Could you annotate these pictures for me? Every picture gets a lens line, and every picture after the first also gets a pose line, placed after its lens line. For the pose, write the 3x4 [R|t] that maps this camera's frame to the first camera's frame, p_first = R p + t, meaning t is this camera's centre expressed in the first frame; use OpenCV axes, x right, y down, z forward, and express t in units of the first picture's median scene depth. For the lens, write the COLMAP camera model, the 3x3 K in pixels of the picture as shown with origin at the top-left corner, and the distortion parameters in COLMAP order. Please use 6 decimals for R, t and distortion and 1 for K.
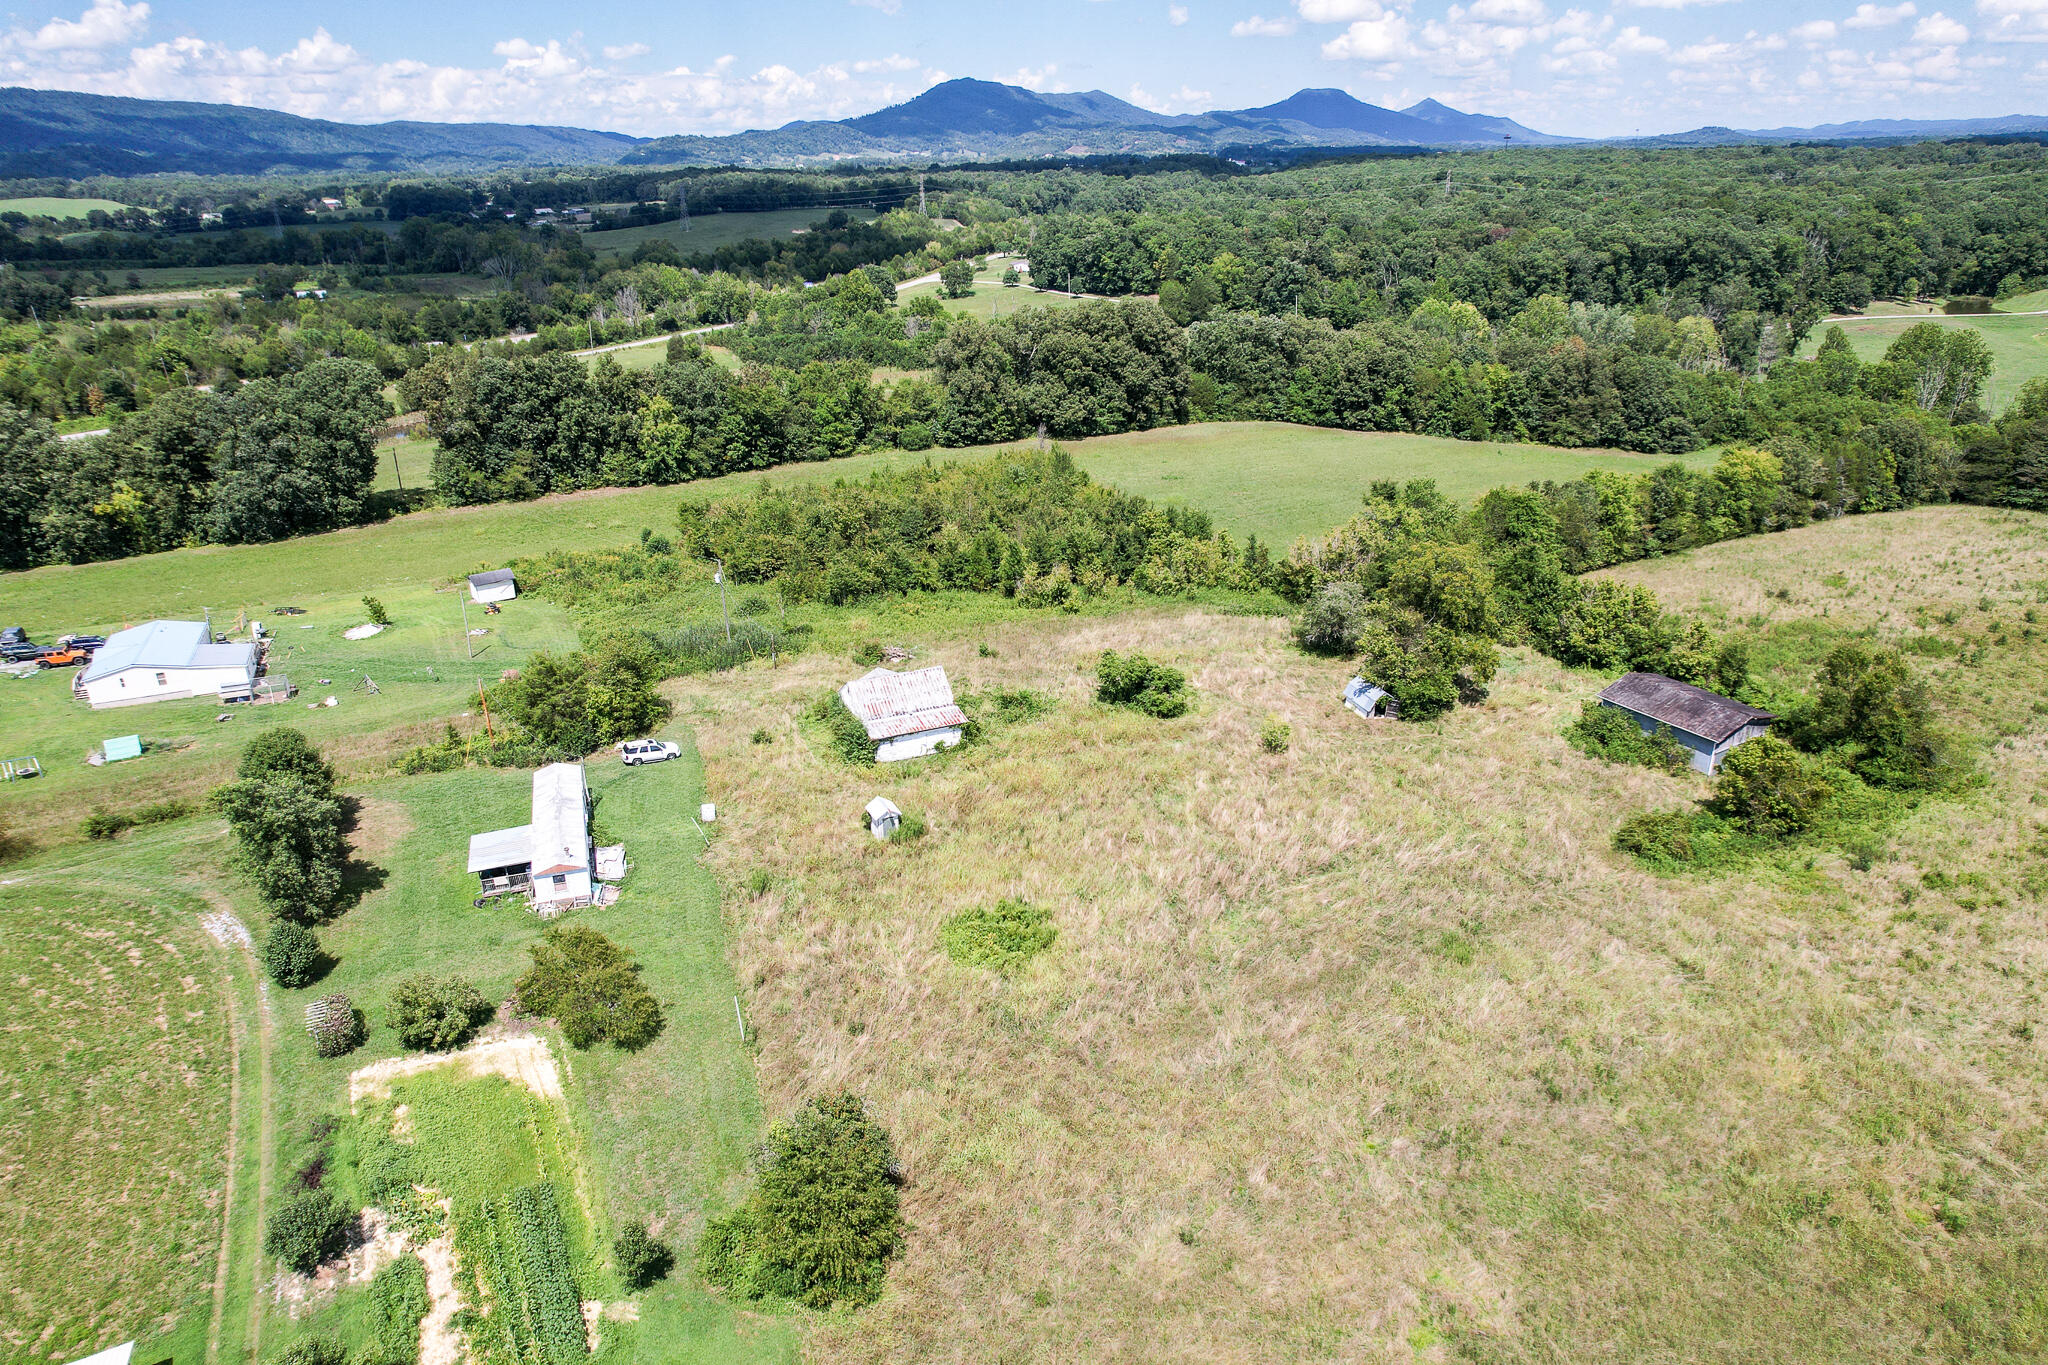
lens RADIAL K [[1316.9, 0, 1016.7], [0, 1316.9, 677.0], [0, 0, 1]] dist [-0.067709, 0.058079]
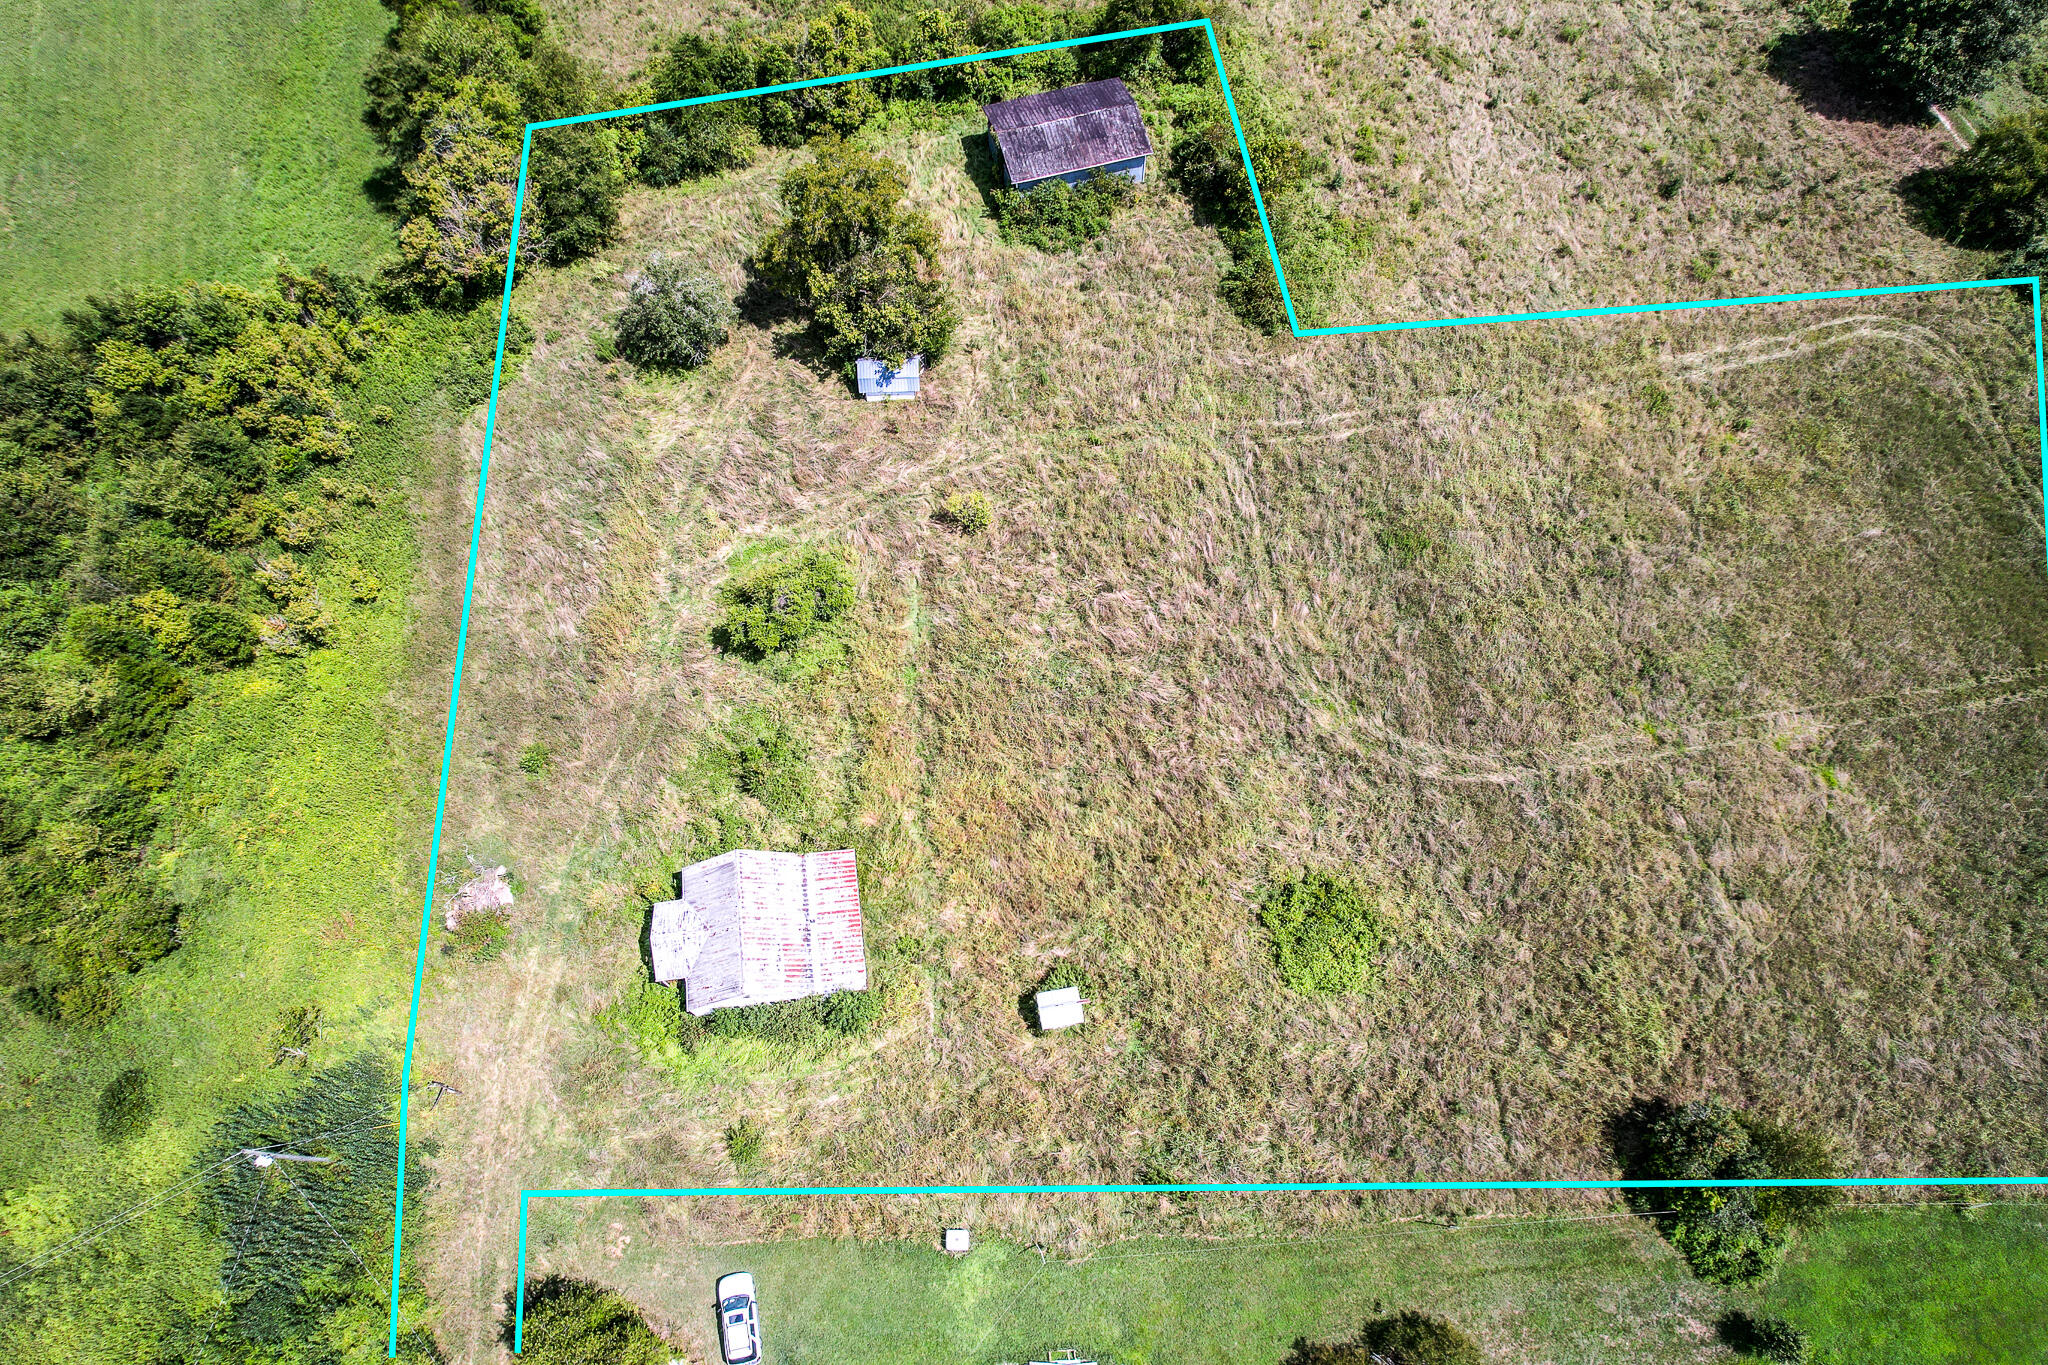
lens RADIAL K [[1316.9, 0, 1027.1], [0, 1316.9, 683.0], [0, 0, 1]] dist [-0.067709, 0.058079]
pose [[0.259176, -0.872522, 0.414165, -0.164021], [0.366380, 0.485585, 0.793708, -0.391001], [-0.893640, -0.053969, 0.445527, 0.424790]]
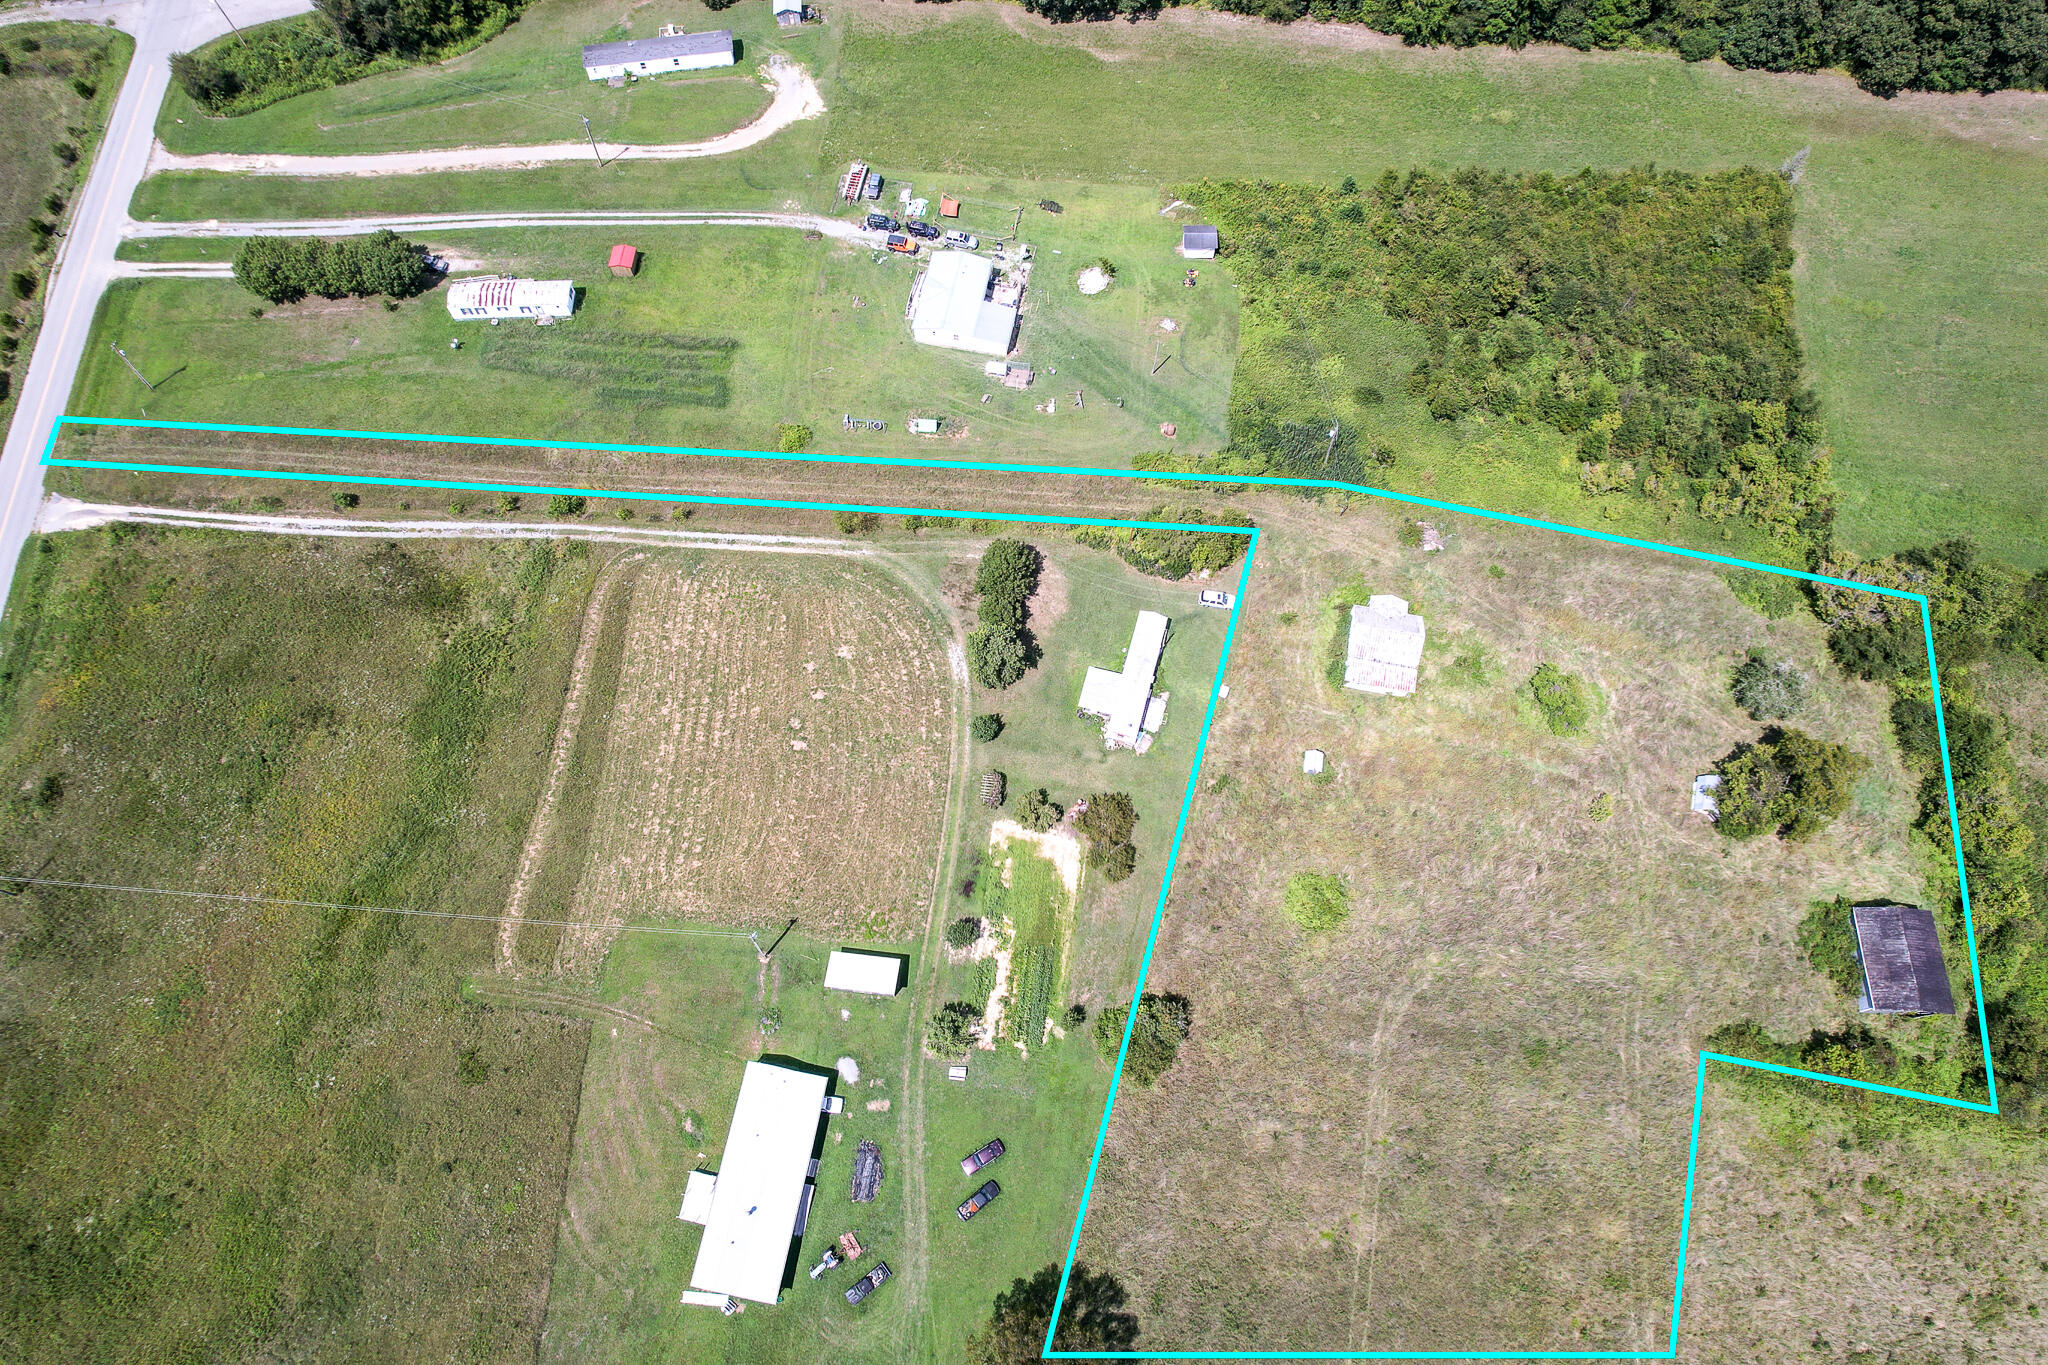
lens RADIAL K [[1316.9, 0, 1005.9], [0, 1316.9, 687.8], [0, 0, 1]] dist [-0.067709, 0.058079]
pose [[0.825896, 0.525335, -0.204741, -0.082453], [-0.224875, 0.639913, 0.734807, -0.661378], [0.517036, -0.560833, 0.646637, -0.116854]]
